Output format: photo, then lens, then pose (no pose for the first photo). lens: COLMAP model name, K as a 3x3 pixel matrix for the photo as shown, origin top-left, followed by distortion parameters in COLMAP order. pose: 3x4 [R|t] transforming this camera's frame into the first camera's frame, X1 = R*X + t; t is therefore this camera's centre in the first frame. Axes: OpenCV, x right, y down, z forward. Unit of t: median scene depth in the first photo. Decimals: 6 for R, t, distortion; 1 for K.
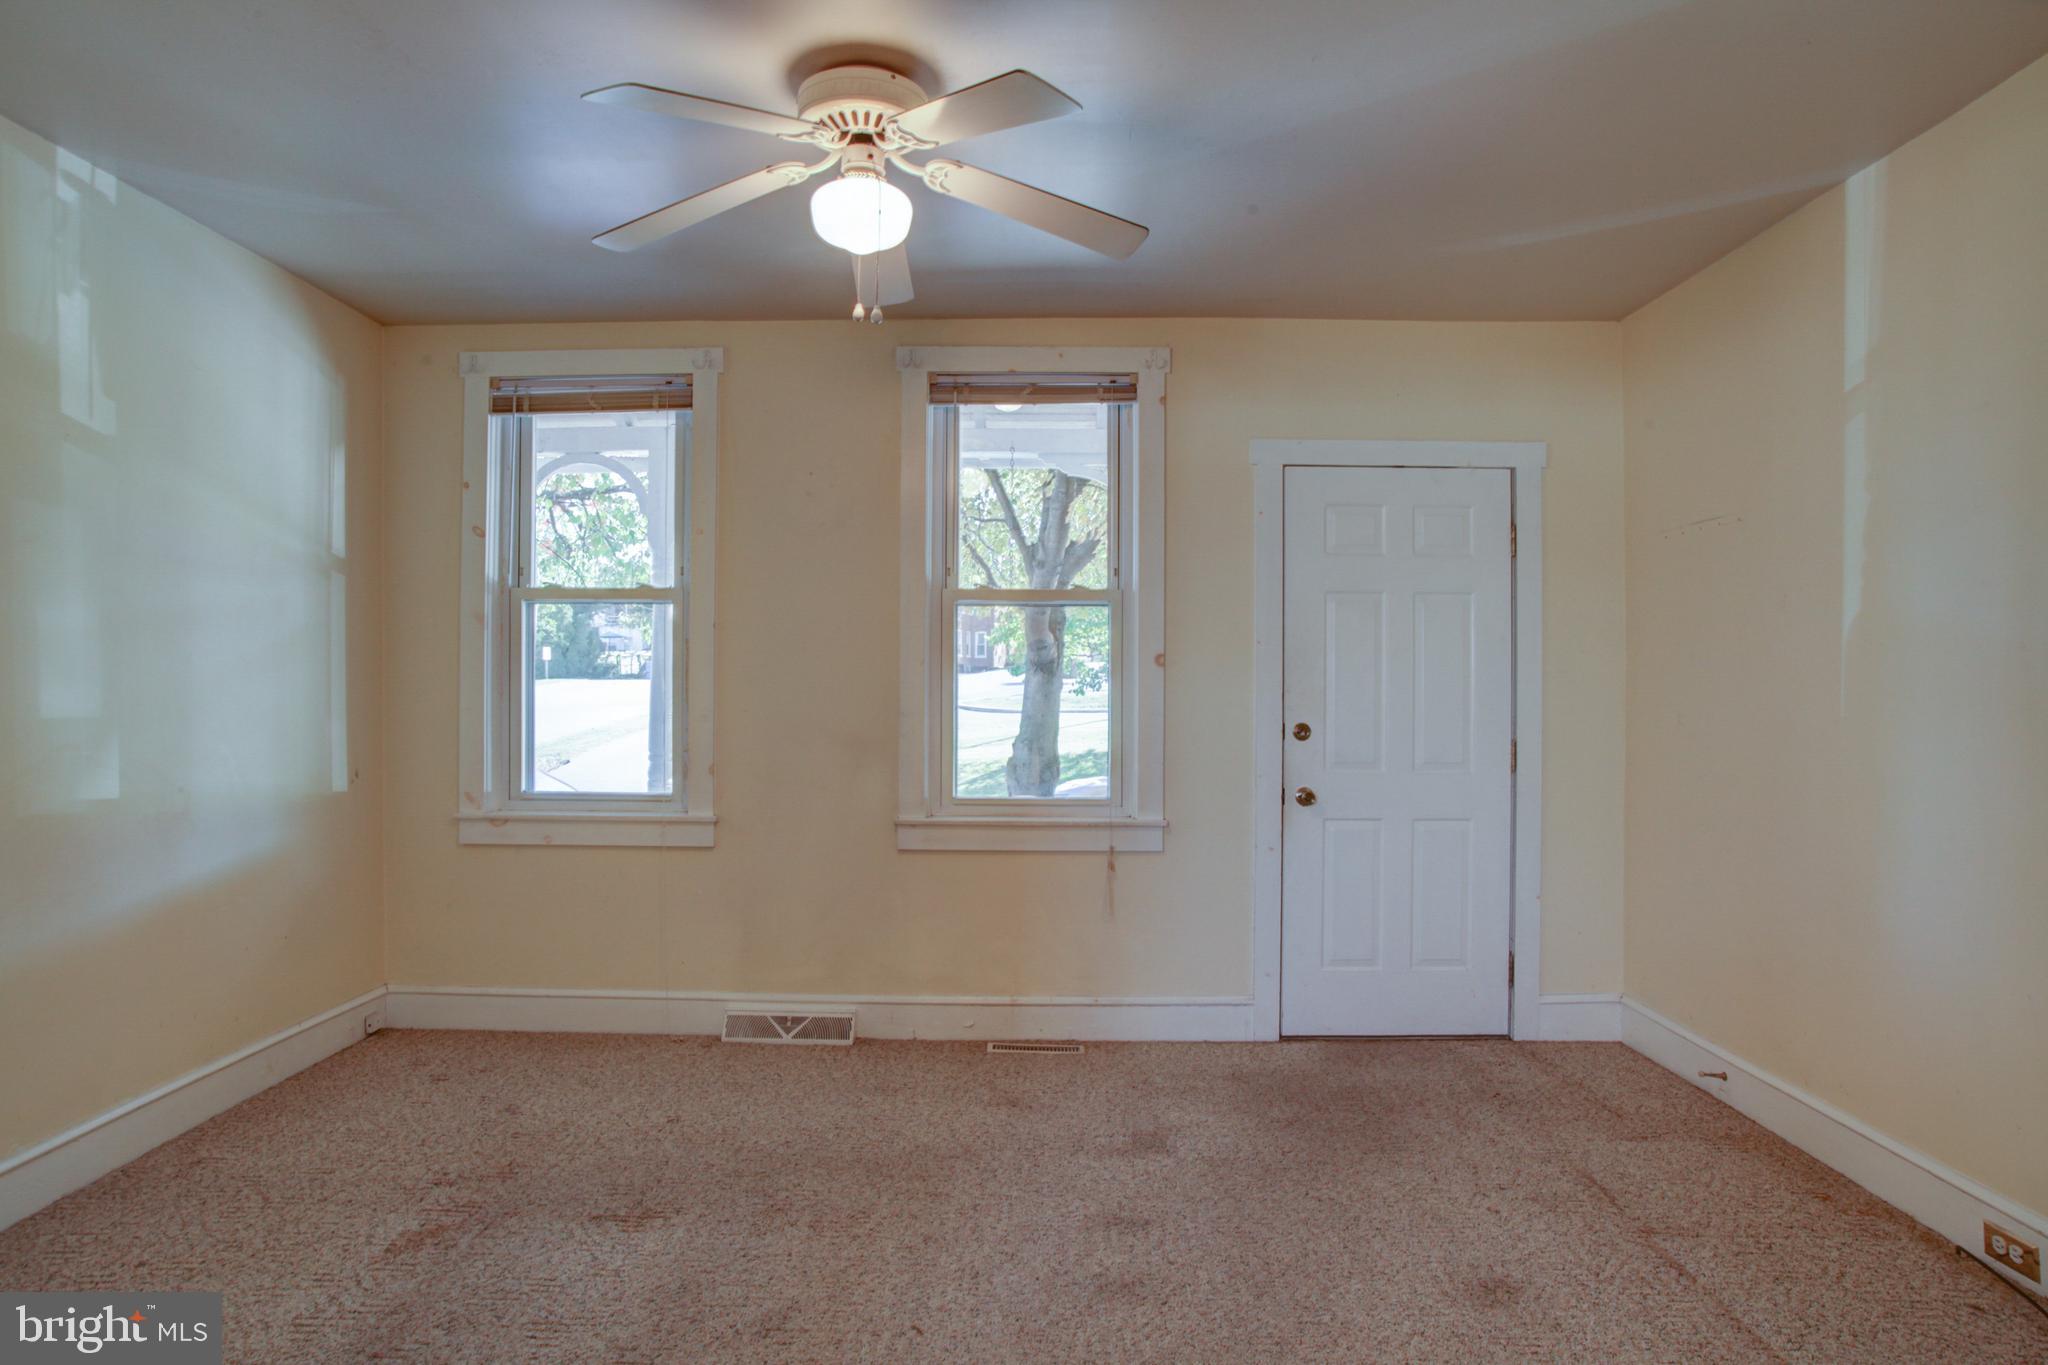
lens RADIAL K [[1177.6, 0, 1018.4], [0, 1177.6, 671.8], [0, 0, 1]] dist [-0.095791, 0.074990]
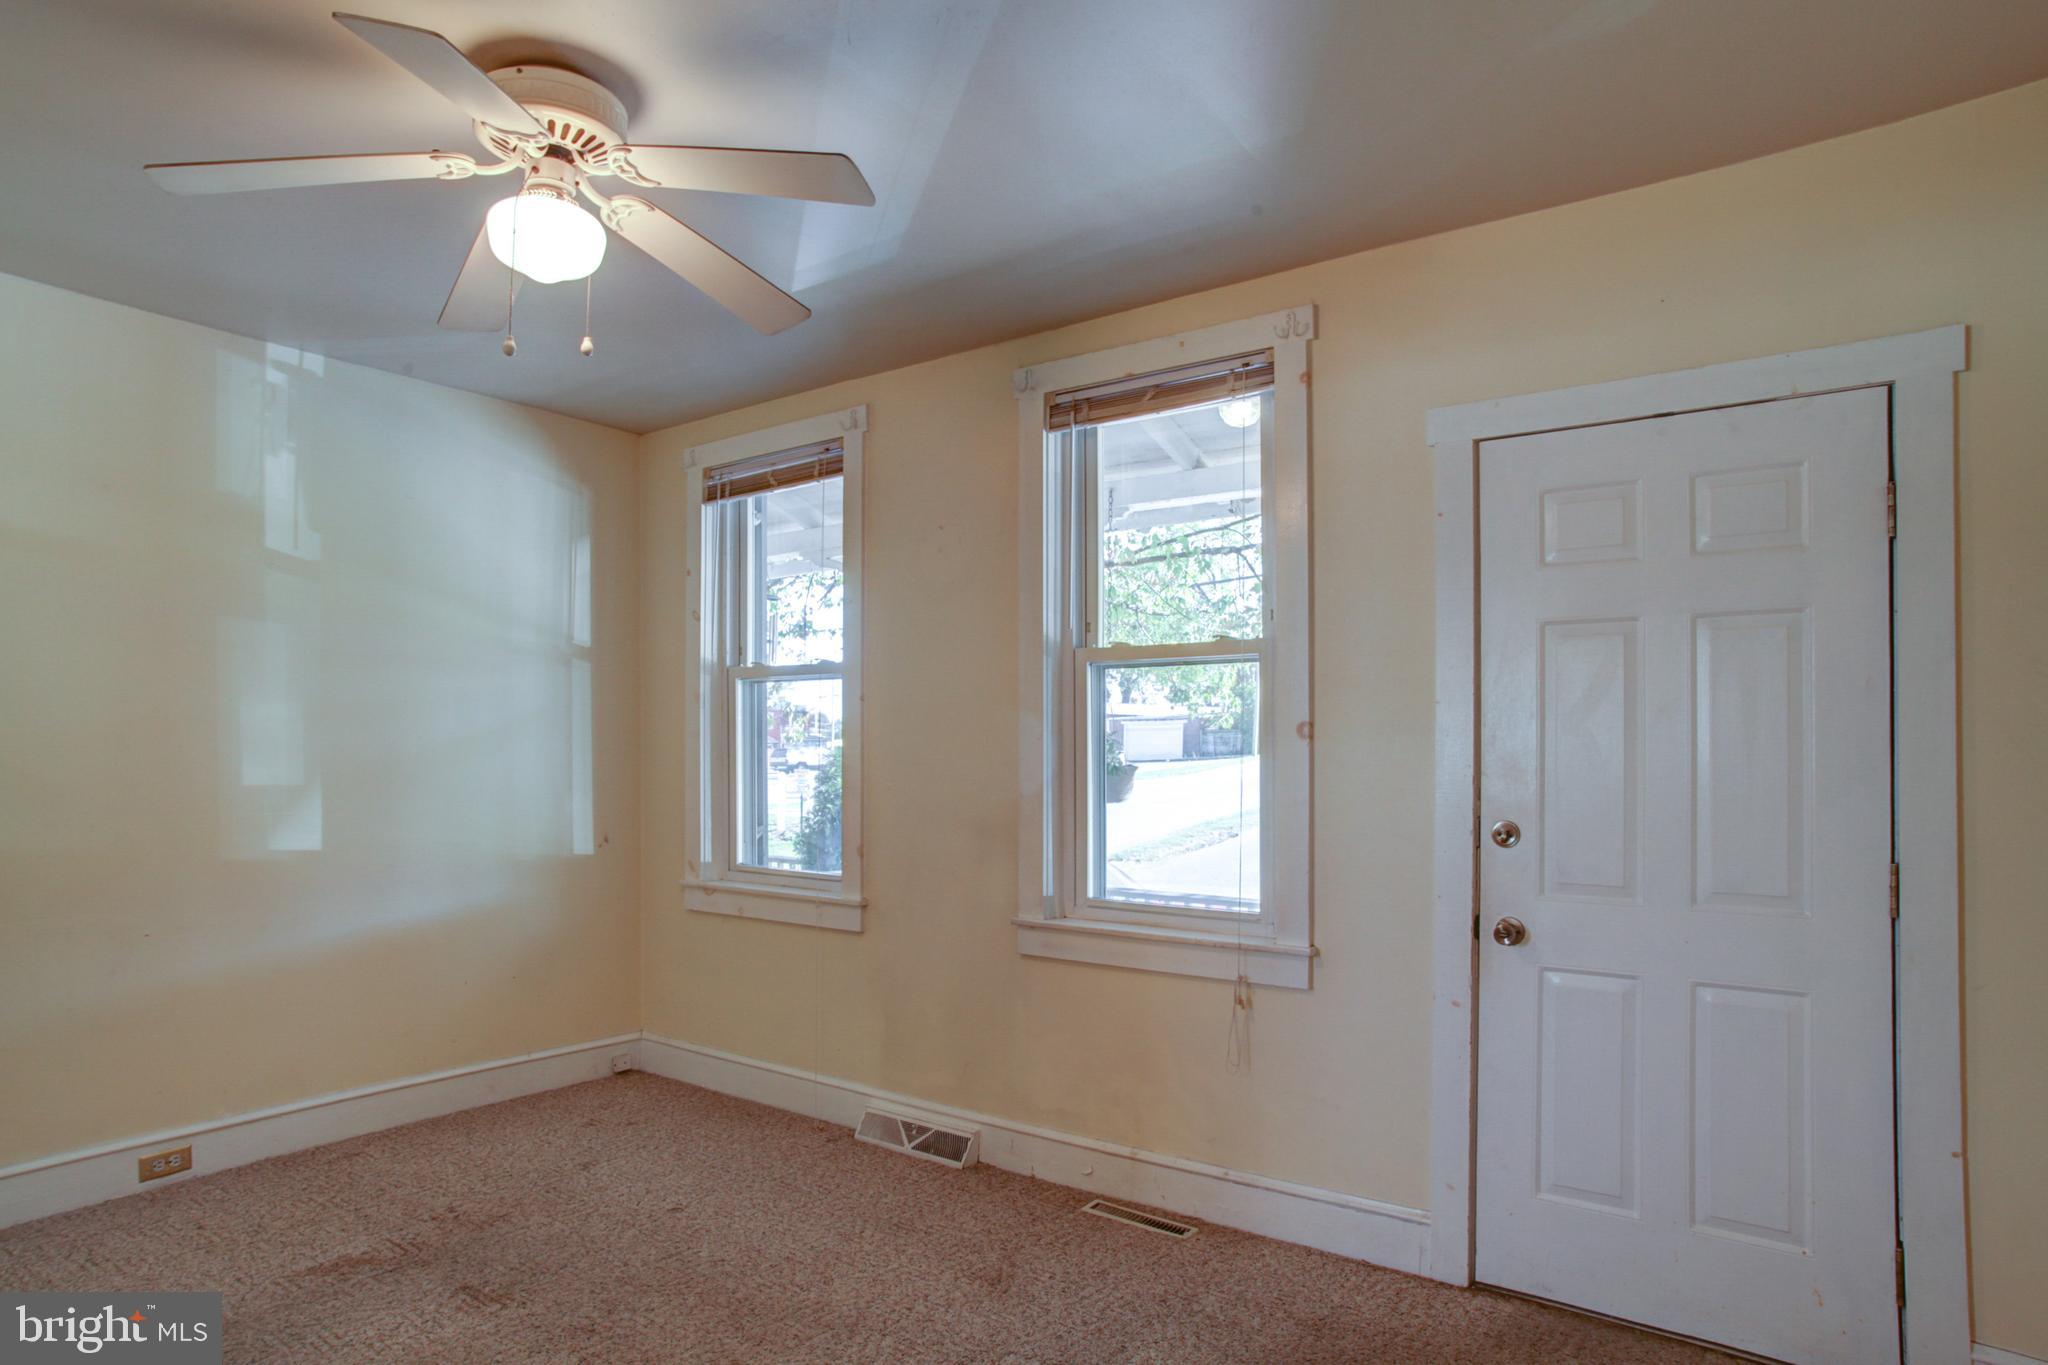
lens RADIAL K [[1192.5, 0, 1016.3], [0, 1192.5, 739.7], [0, 0, 1]] dist [-0.098846, 0.083790]
pose [[0.812839, -0.006287, -0.582455, 0.408171], [0.004527, 0.999980, -0.004476, -0.001257], [0.582471, 0.001001, 0.812851, 0.292802]]
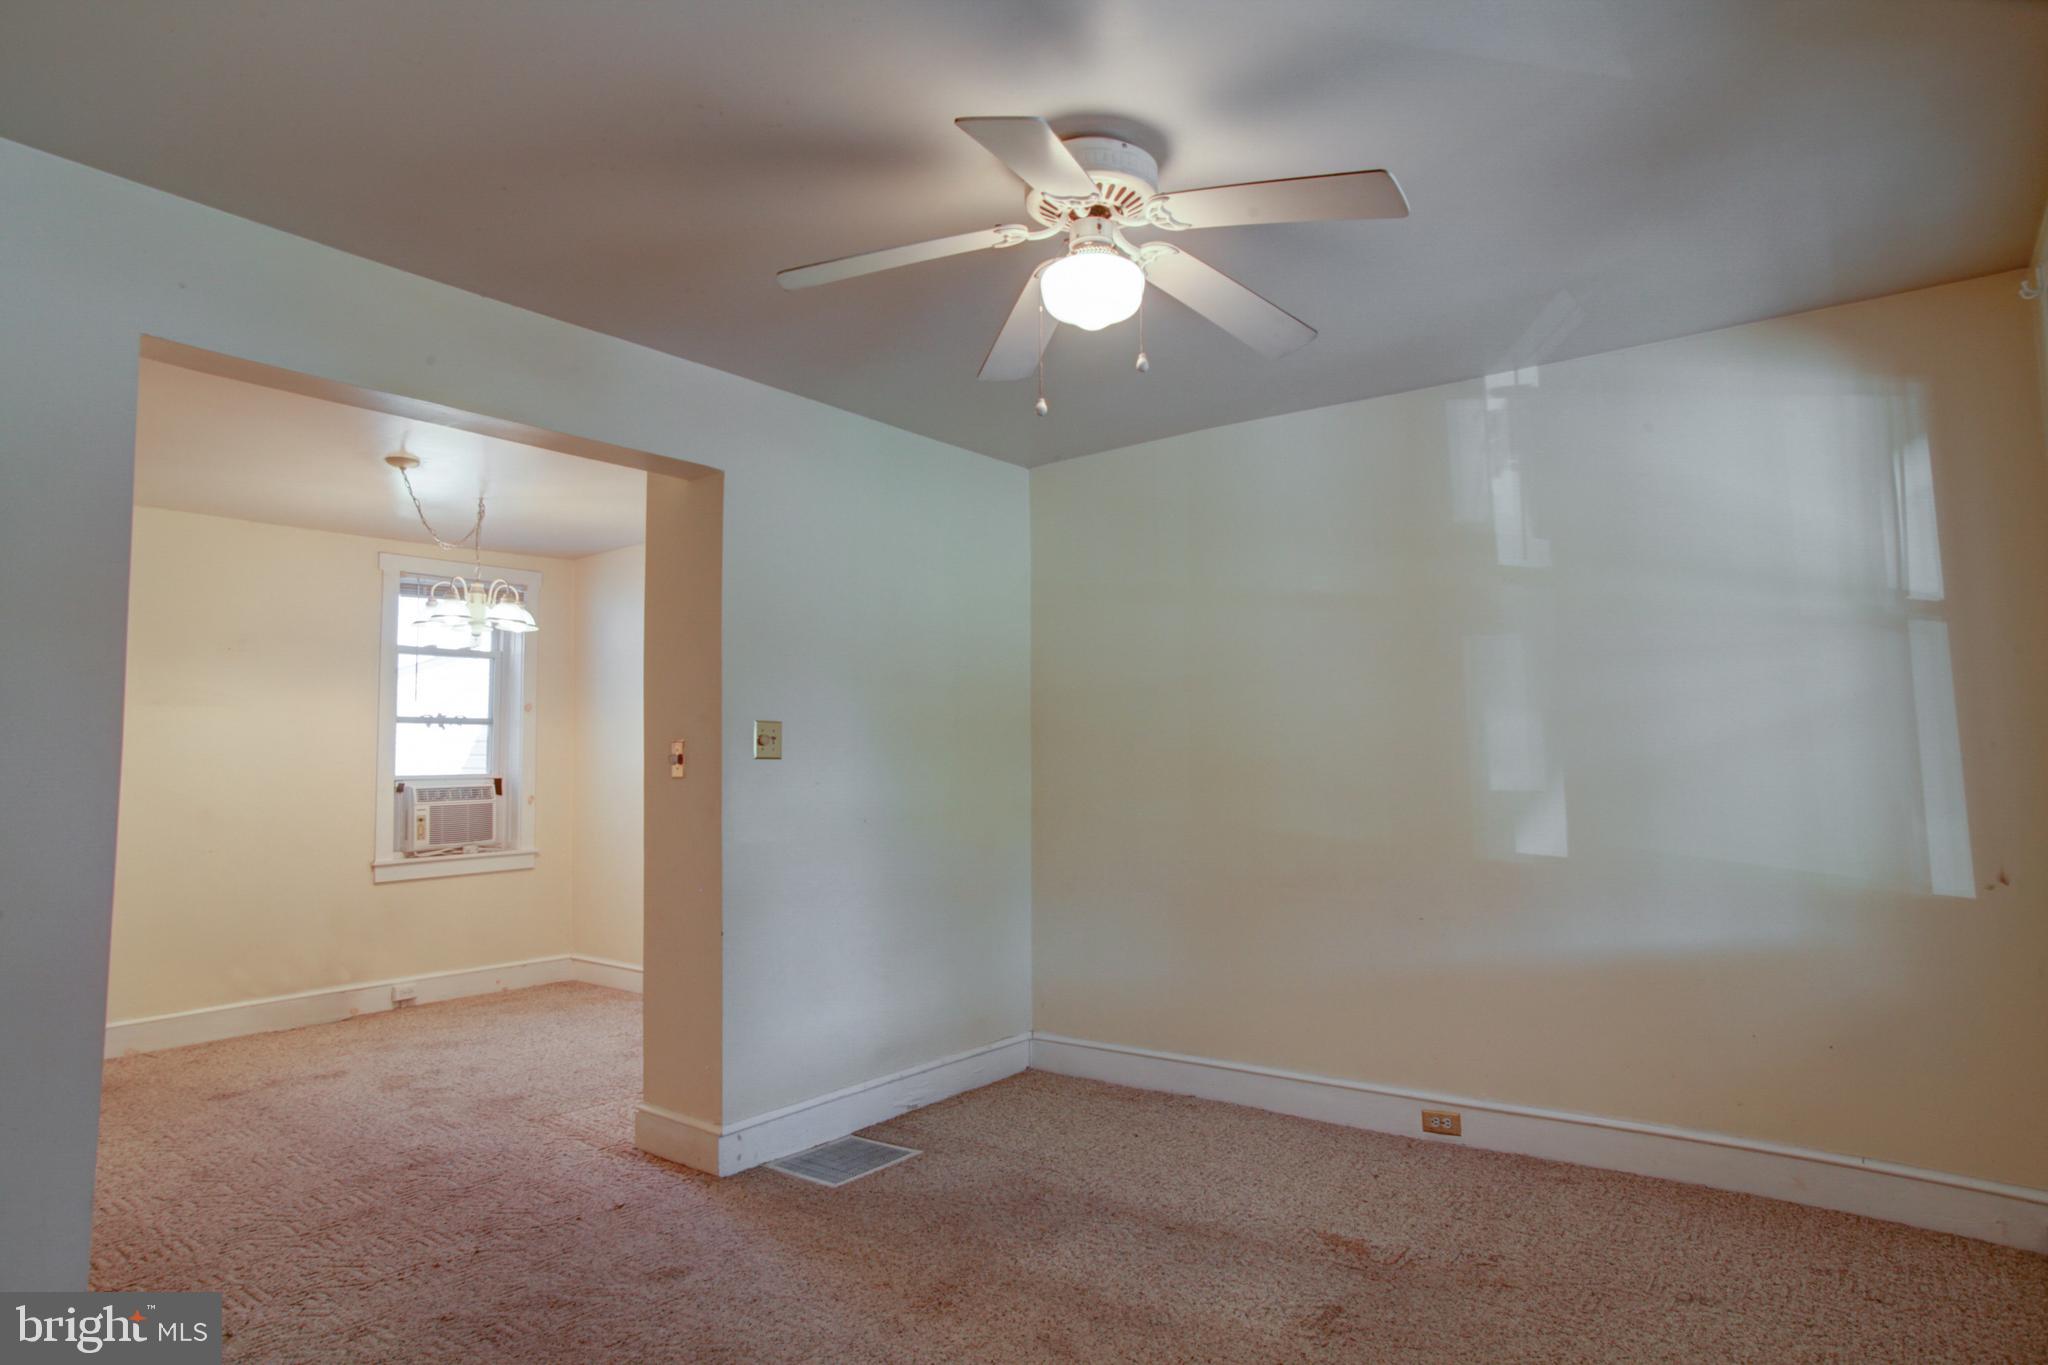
lens RADIAL K [[1177.6, 0, 1018.4], [0, 1177.6, 671.8], [0, 0, 1]] dist [-0.095791, 0.074990]
pose [[-0.592943, -0.059051, -0.803076, 0.405155], [0.020974, 0.995837, -0.088711, 0.006652], [0.804971, -0.069445, -0.589236, 0.909564]]
